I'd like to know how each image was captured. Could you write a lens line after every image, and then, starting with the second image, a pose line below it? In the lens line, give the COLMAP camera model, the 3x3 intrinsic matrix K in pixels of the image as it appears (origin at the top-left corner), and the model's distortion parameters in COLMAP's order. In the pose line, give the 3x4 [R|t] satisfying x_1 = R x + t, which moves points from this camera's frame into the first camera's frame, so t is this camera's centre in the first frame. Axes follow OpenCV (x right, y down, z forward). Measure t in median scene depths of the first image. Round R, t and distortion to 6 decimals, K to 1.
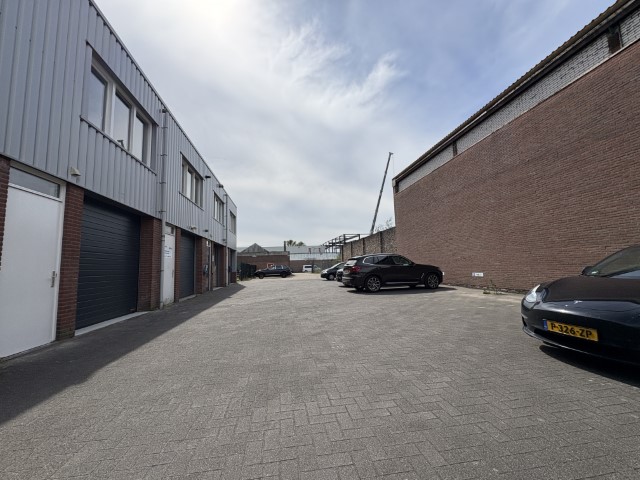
lens RADIAL K [[255.2, 0, 318.7], [0, 255.2, 241.1], [0, 0, 1]] dist [0.002553, 0.000122]
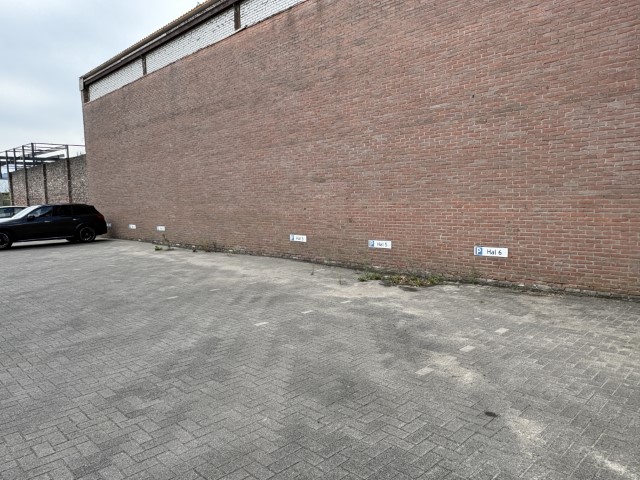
lens RADIAL K [[462.9, 0, 320.9], [0, 462.9, 238.1], [0, 0, 1]] dist [0.025584, 0.002892]
pose [[0.812830, -0.043053, 0.580908, 0.122413], [-0.057098, 0.986574, 0.153012, -0.088579], [-0.579696, -0.157541, 0.799458, -0.483483]]
